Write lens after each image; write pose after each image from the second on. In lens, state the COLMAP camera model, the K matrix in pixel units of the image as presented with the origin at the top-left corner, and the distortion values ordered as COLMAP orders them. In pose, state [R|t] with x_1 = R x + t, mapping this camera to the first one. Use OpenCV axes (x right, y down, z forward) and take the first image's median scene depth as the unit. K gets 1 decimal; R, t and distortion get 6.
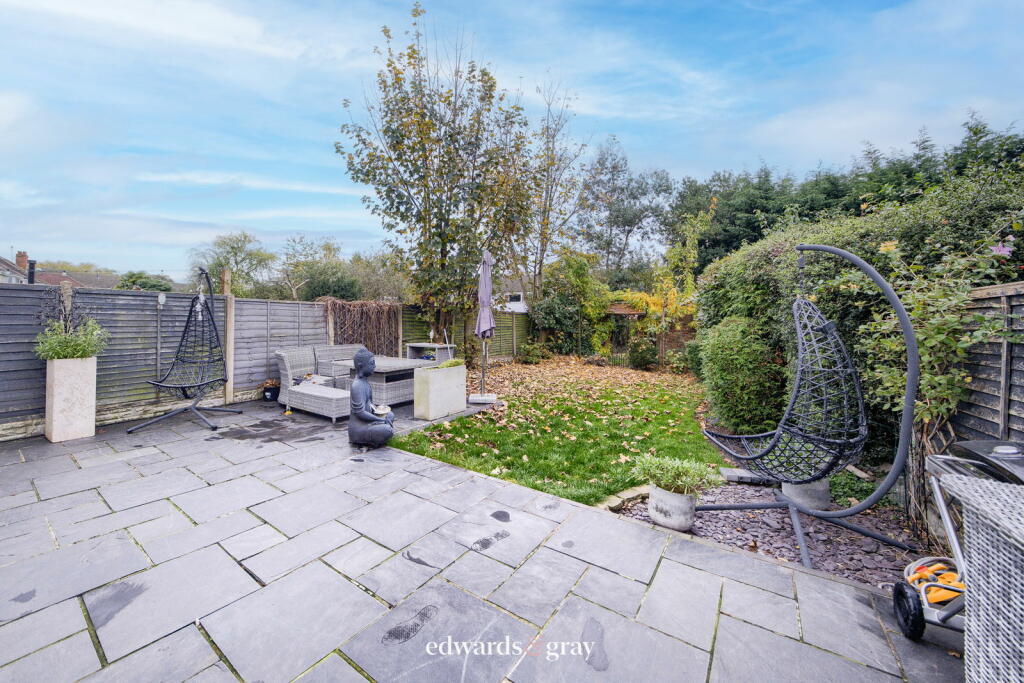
lens RADIAL K [[370.8, 0, 510.5], [0, 370.8, 330.0], [0, 0, 1]] dist [-0.016094, -0.000075]
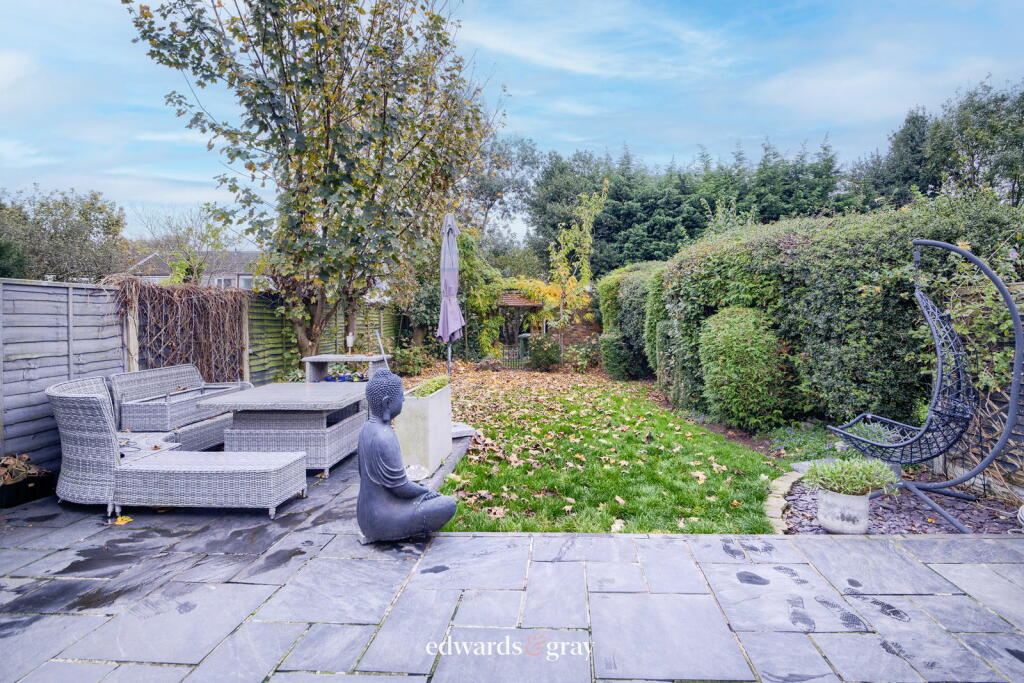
lens RADIAL K [[464.0, 0, 512.1], [0, 464.0, 326.1], [0, 0, 1]] dist [-0.016581, -0.000057]
pose [[0.854942, -0.028766, 0.517925, -0.369428], [0.029389, 0.999544, 0.007003, -0.009047], [-0.517890, 0.009234, 0.855397, 0.188161]]
